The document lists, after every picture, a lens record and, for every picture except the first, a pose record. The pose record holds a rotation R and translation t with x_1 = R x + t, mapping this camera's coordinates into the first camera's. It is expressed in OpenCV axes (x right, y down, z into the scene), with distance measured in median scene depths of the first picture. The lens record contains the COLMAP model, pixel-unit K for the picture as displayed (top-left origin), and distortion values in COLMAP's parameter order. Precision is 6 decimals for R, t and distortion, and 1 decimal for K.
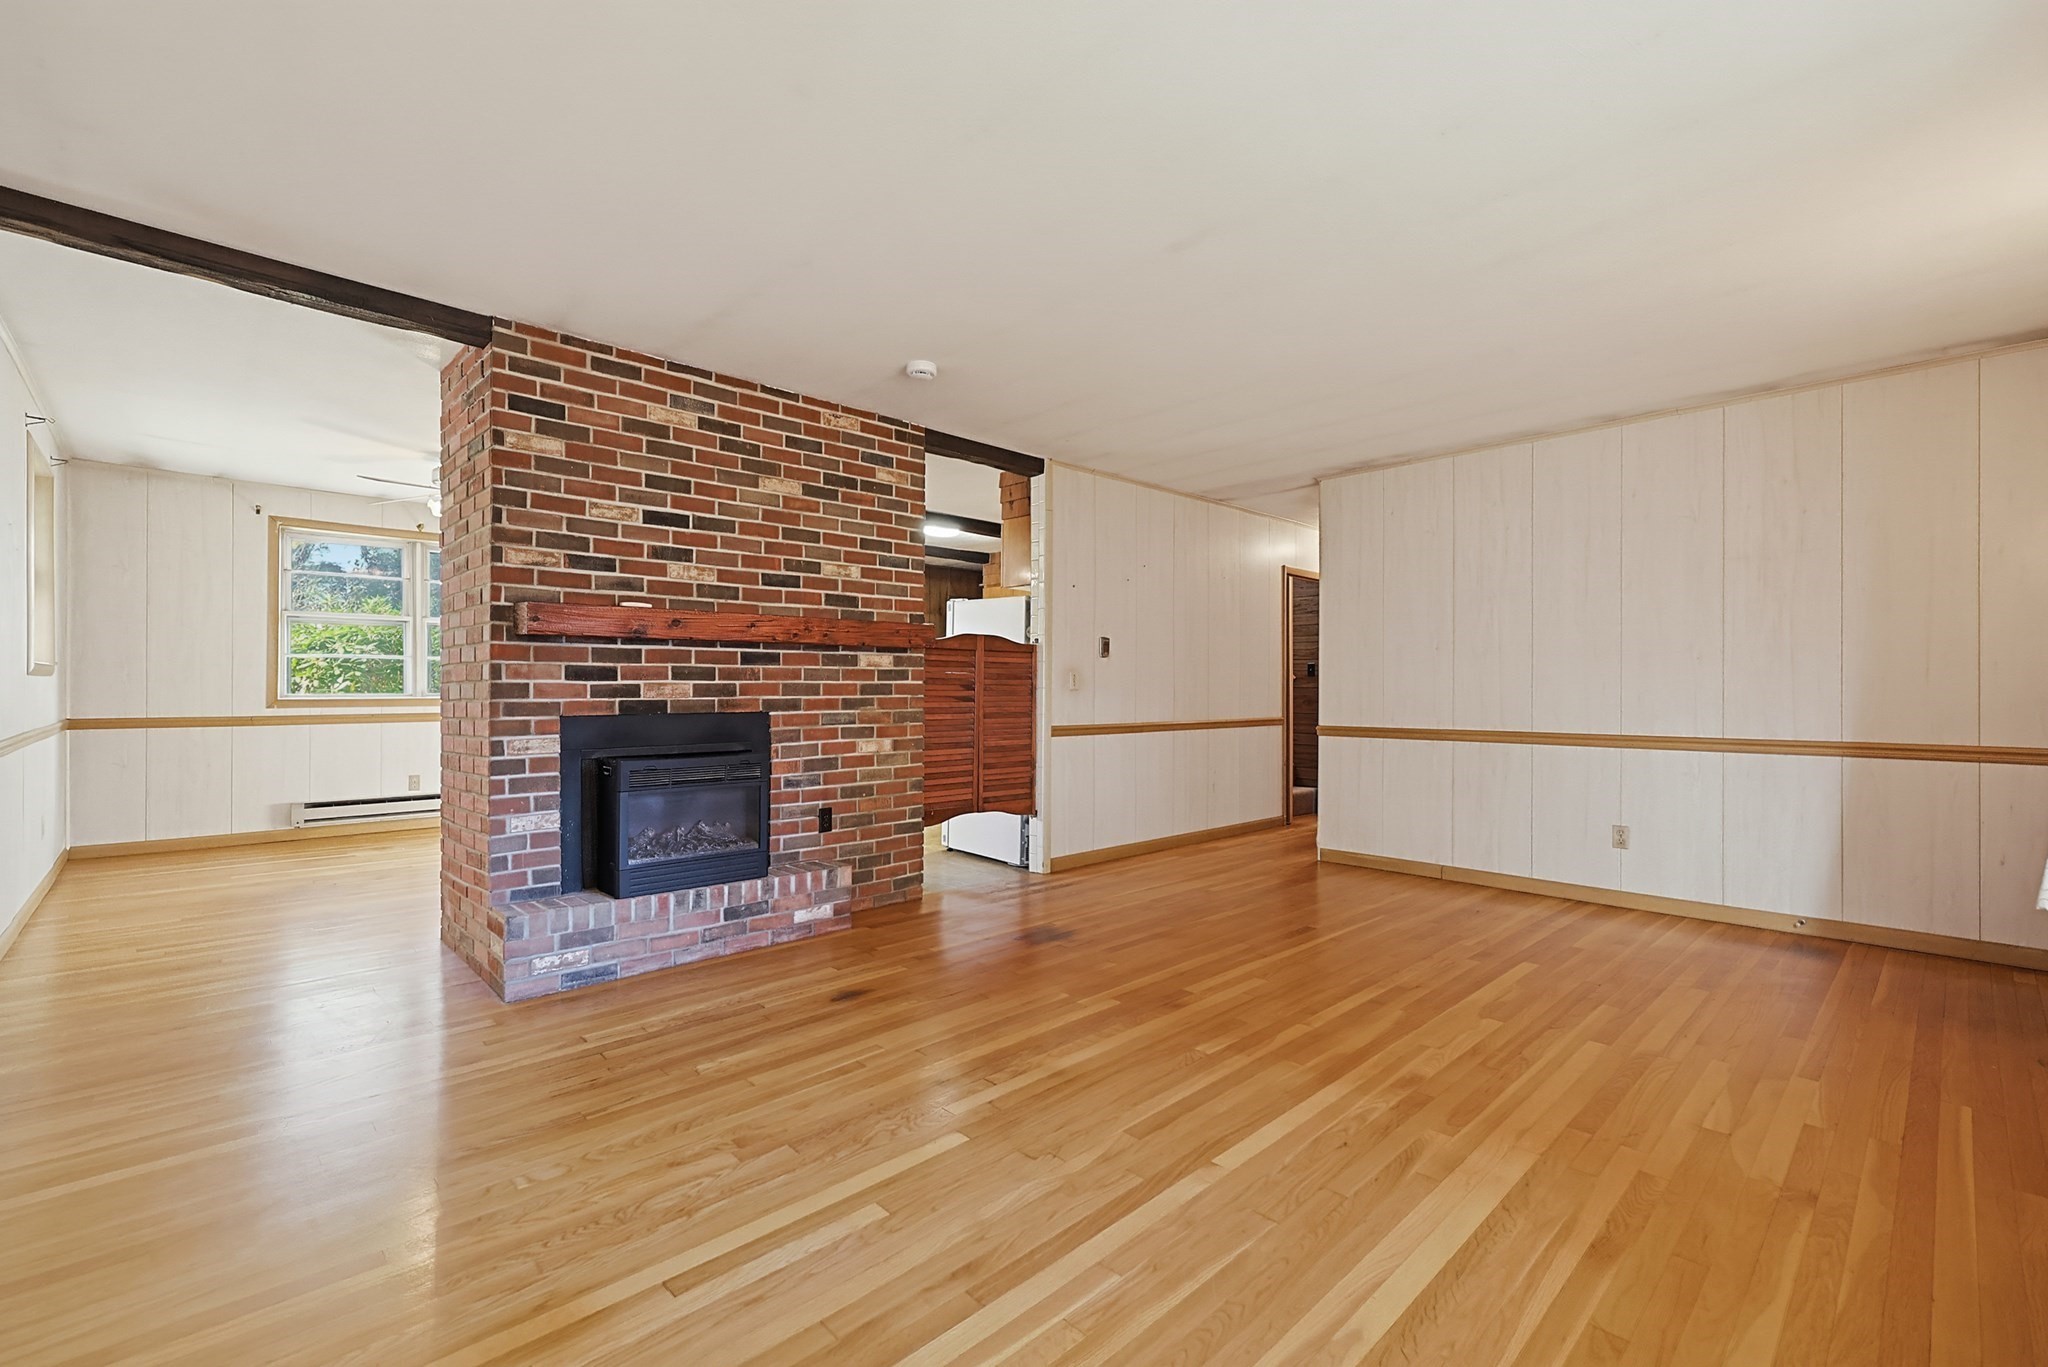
lens RADIAL K [[881.6, 0, 1035.3], [0, 881.6, 688.7], [0, 0, 1]] dist [-0.000504, 0.000095]
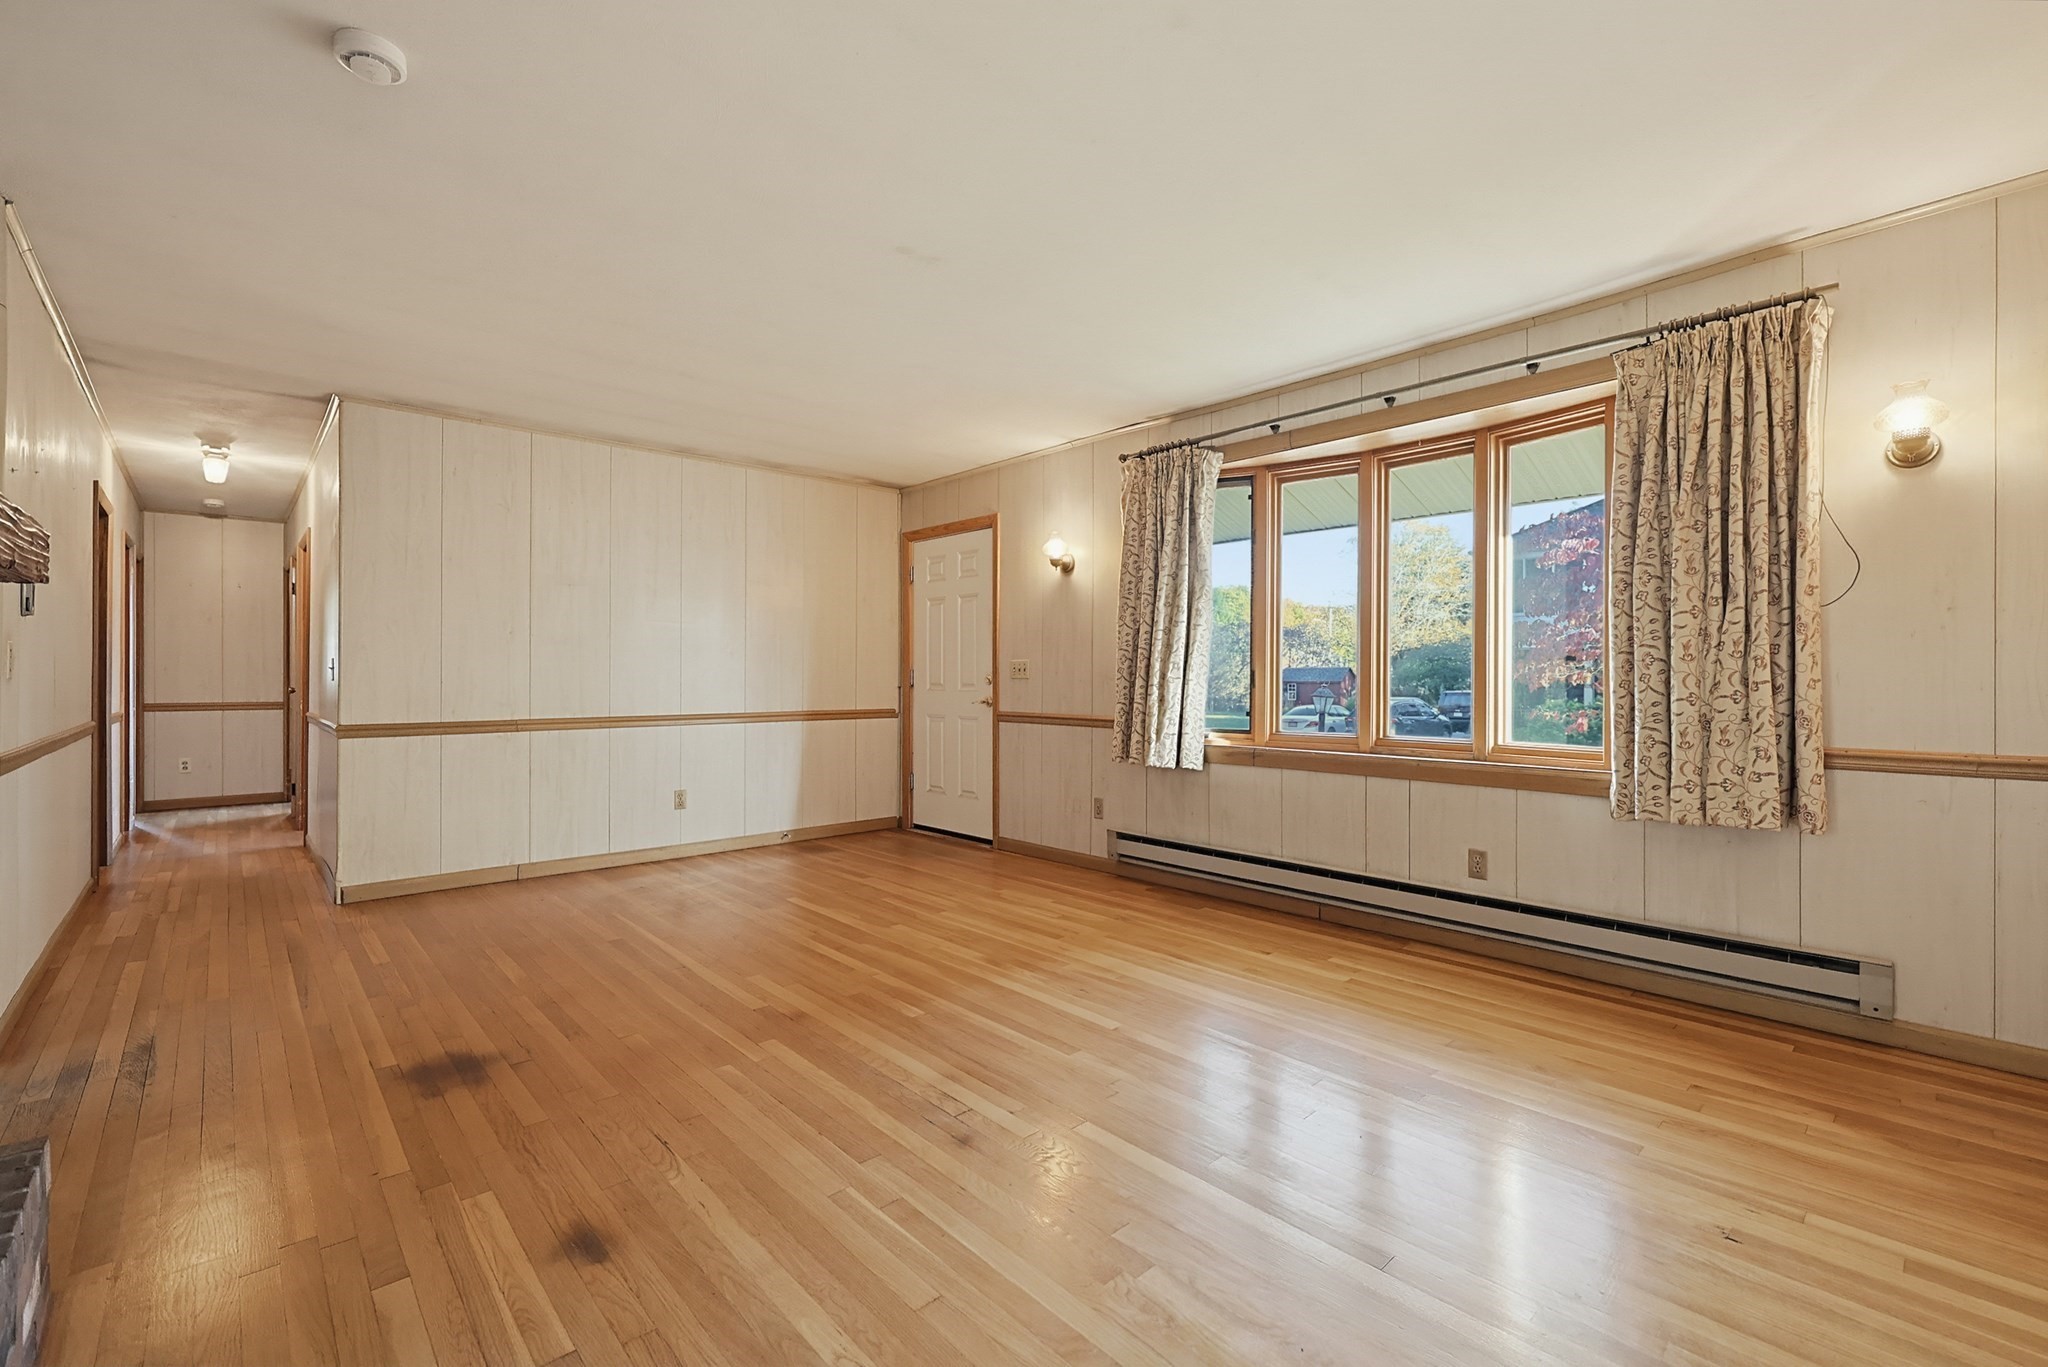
lens RADIAL K [[880.5, 0, 1018.8], [0, 880.5, 645.3], [0, 0, 1]] dist [0.001151, -0.000004]
pose [[0.026917, 0.033807, 0.999066, -0.605749], [-0.000059, 0.999428, -0.033818, -0.001384], [-0.999638, 0.000851, 0.026903, 0.575426]]
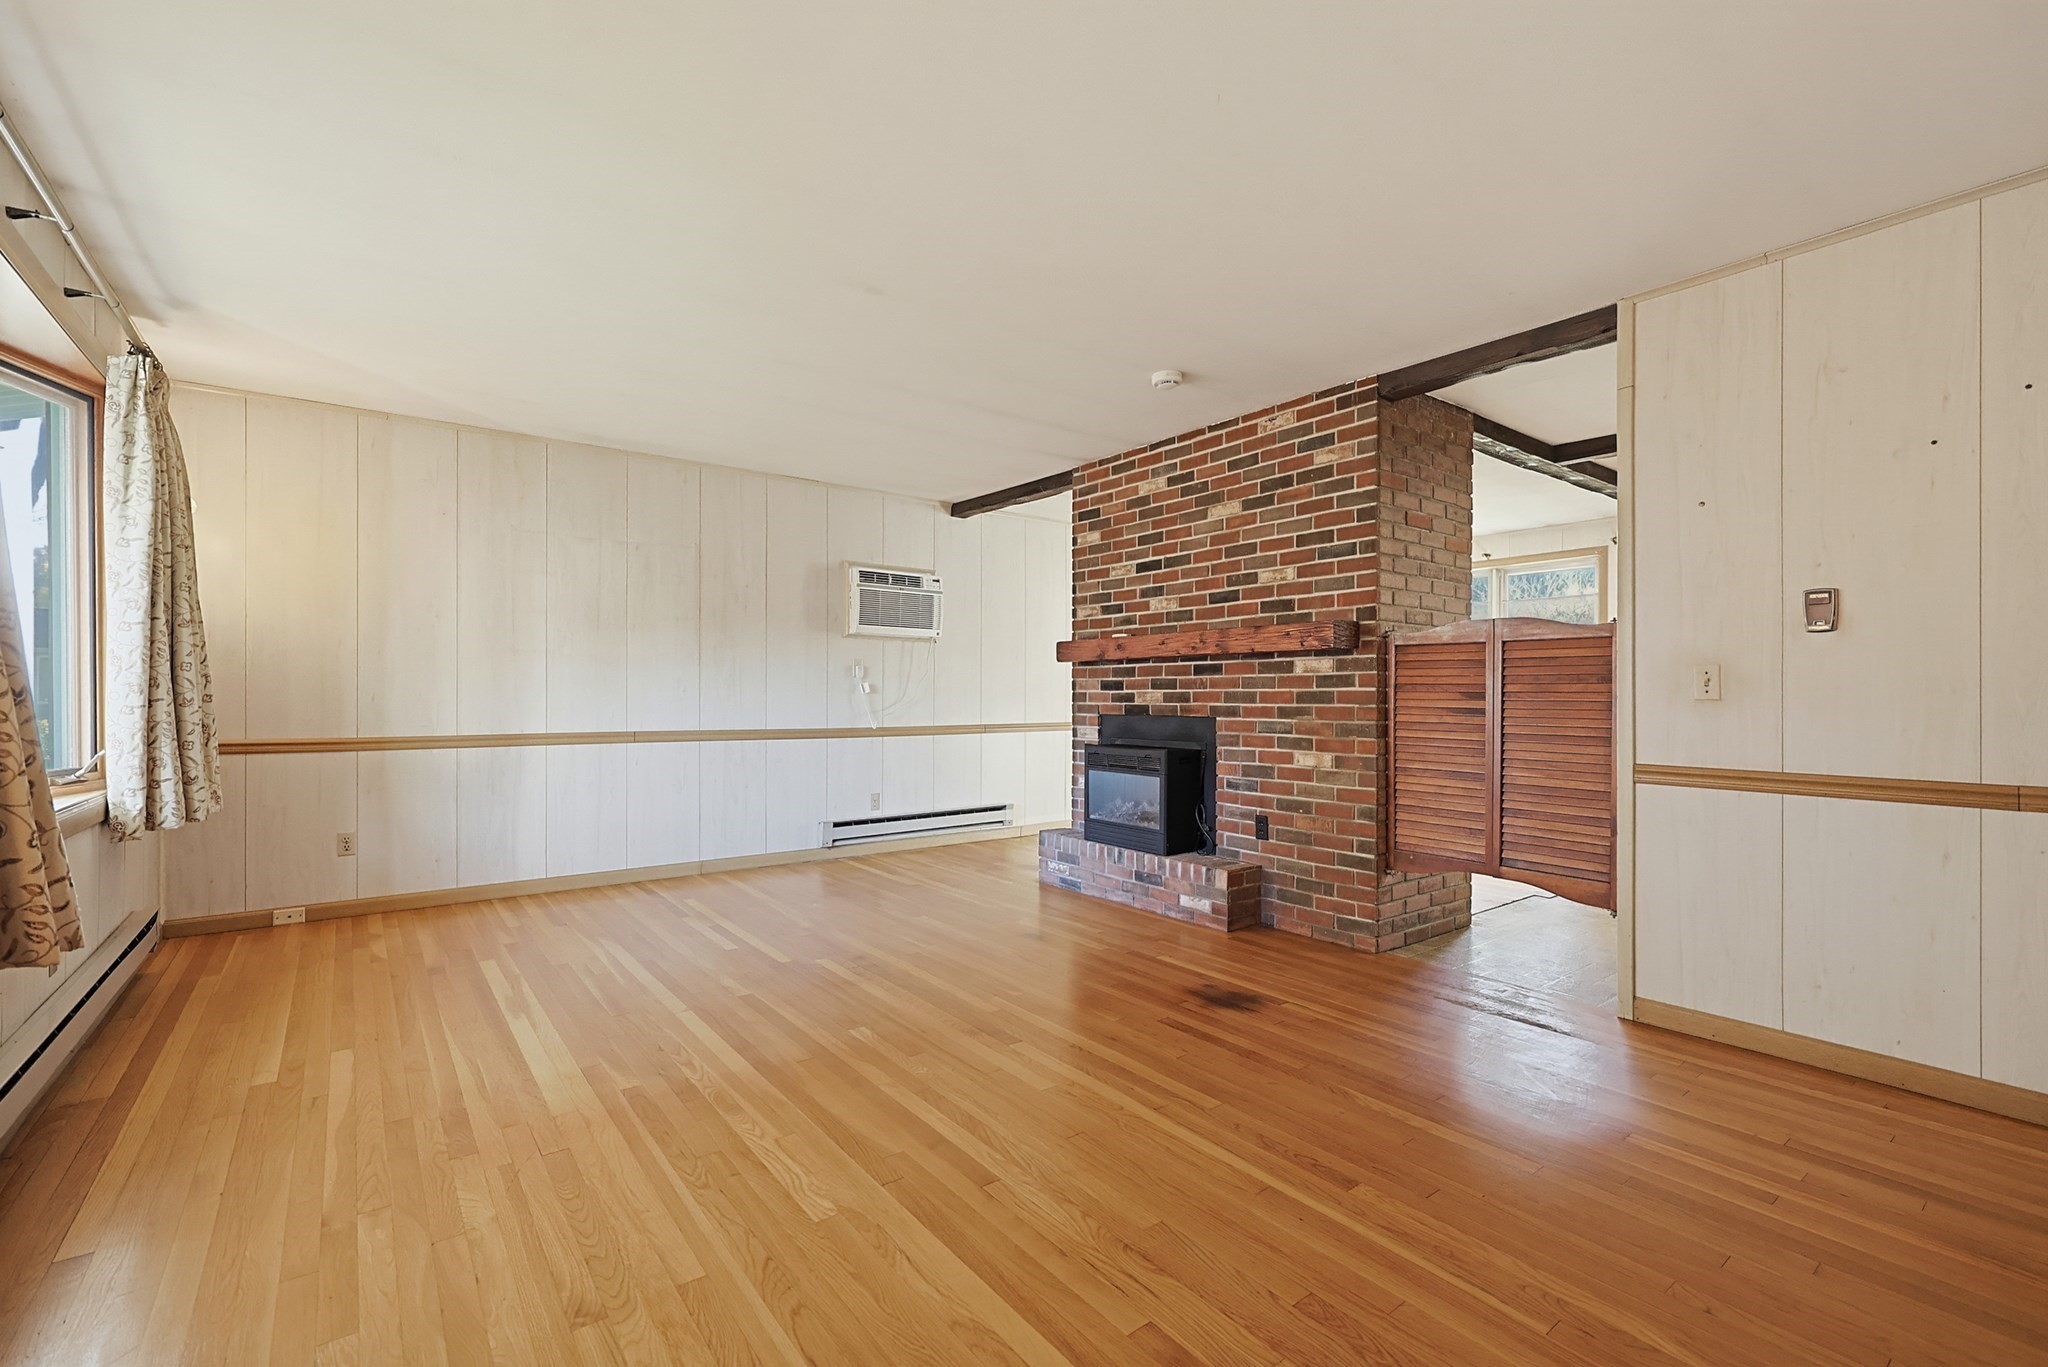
lens RADIAL K [[884.1, 0, 1020.5], [0, 884.1, 698.7], [0, 0, 1]] dist [-0.000608, 0.000334]
pose [[-0.115467, 0.002092, -0.993309, 0.842543], [-0.004668, 0.999986, 0.002648, 0.001101], [0.993300, 0.004942, -0.115455, 0.897206]]
